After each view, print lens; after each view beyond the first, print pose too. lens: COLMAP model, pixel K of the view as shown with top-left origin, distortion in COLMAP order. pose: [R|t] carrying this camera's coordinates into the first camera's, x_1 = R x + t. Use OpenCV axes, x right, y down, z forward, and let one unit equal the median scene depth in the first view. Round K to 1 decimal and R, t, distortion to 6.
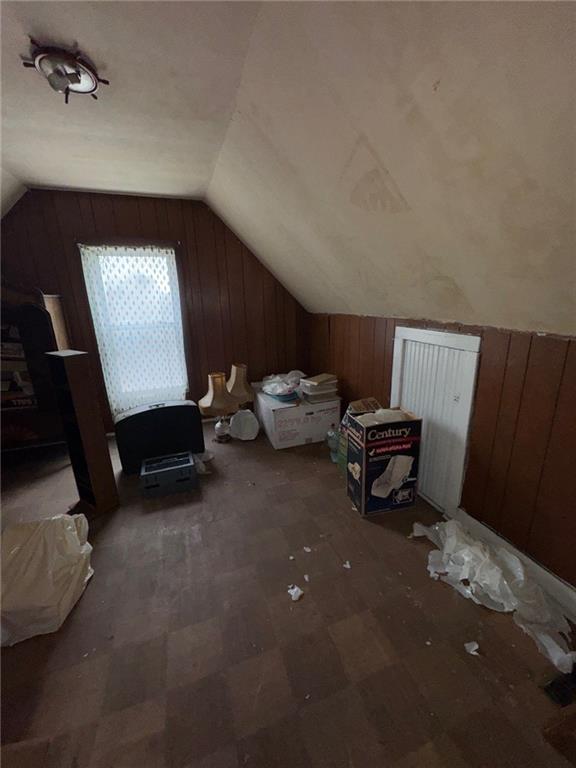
lens RADIAL K [[309.6, 0, 287.8], [0, 309.6, 382.2], [0, 0, 1]] dist [0.001248, -0.000315]
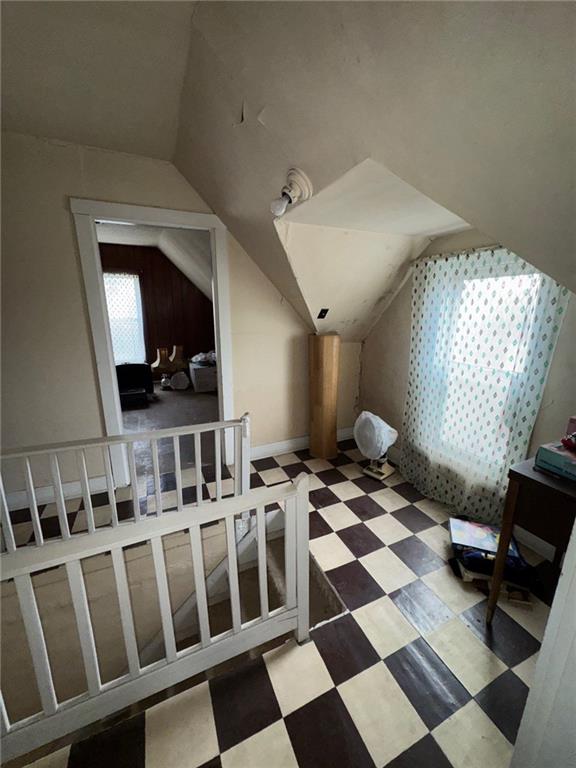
lens RADIAL K [[309.6, 0, 290.5], [0, 309.6, 384.3], [0, 0, 1]] dist [0.001248, -0.000315]
pose [[0.995374, 0.014465, 0.094979, 0.301778], [-0.011808, 0.999525, -0.028479, 0.201234], [-0.095346, 0.027226, 0.995072, -0.732828]]
